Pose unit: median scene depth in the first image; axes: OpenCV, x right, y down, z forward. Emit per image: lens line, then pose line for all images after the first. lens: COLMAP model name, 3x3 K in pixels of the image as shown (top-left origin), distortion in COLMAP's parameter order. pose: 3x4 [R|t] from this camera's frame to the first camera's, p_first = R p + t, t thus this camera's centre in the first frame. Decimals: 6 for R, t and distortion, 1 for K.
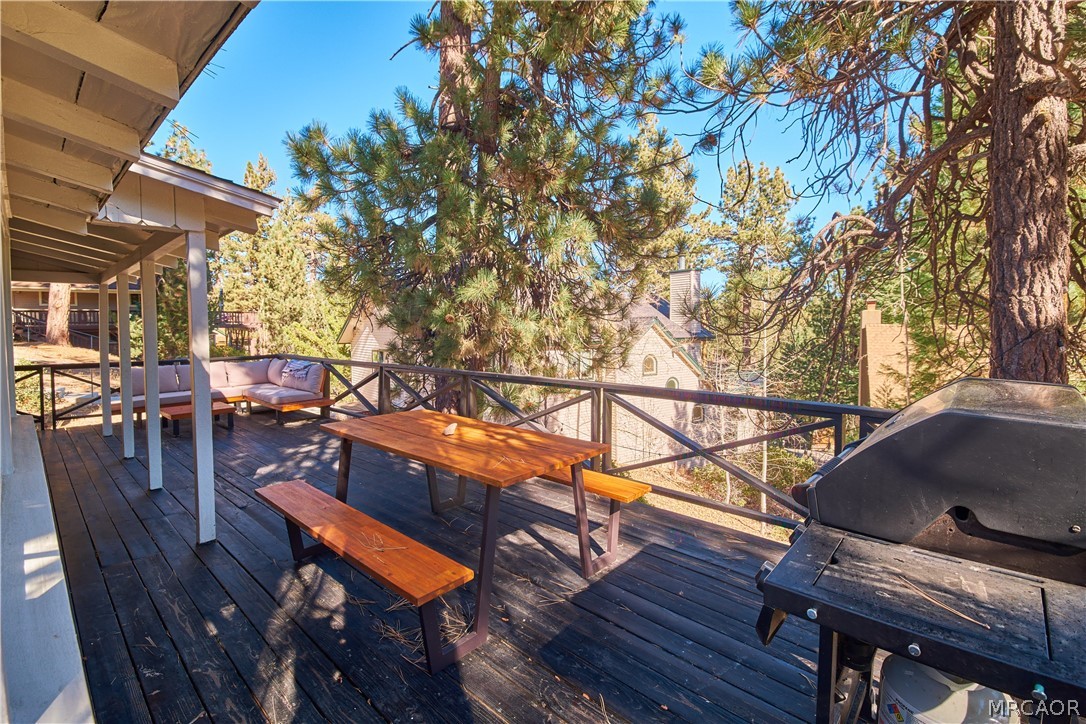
lens RADIAL K [[501.1, 0, 538.7], [0, 501.1, 352.2], [0, 0, 1]] dist [0.011829, -0.017619]
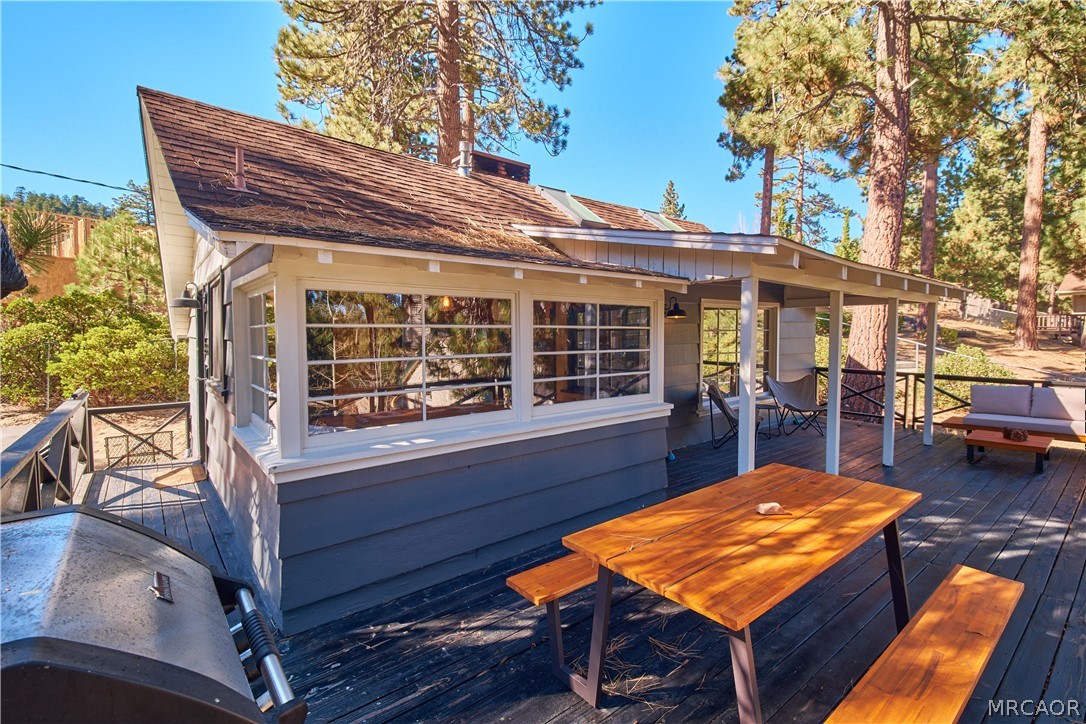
lens RADIAL K [[487.7, 0, 550.6], [0, 487.7, 345.6], [0, 0, 1]] dist [0.018265, -0.019473]
pose [[-0.120407, 0.038105, -0.991993, 0.325463], [-0.051011, 0.997705, 0.044516, -0.061269], [0.991413, 0.055962, -0.118187, 0.397240]]
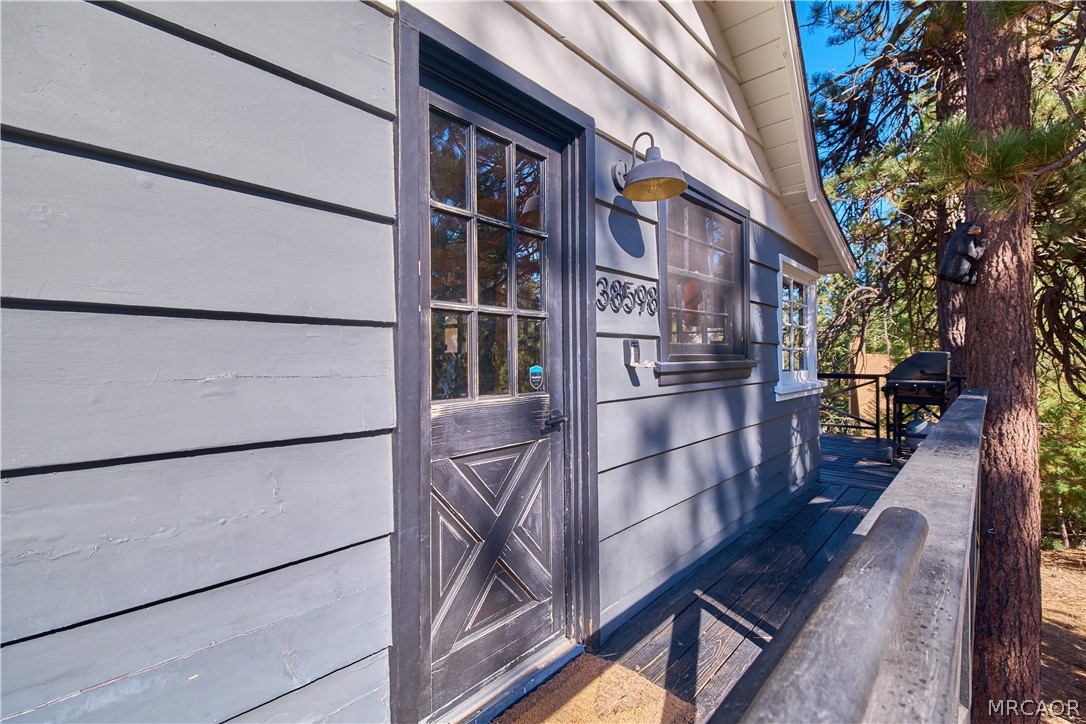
lens RADIAL K [[501.1, 0, 544.9], [0, 501.1, 349.0], [0, 0, 1]] dist [0.011829, -0.017619]
pose [[0.999084, 0.009331, 0.041752, -0.633506], [-0.006483, 0.997675, -0.067837, 0.089793], [-0.042288, 0.067504, 0.996822, -0.778602]]
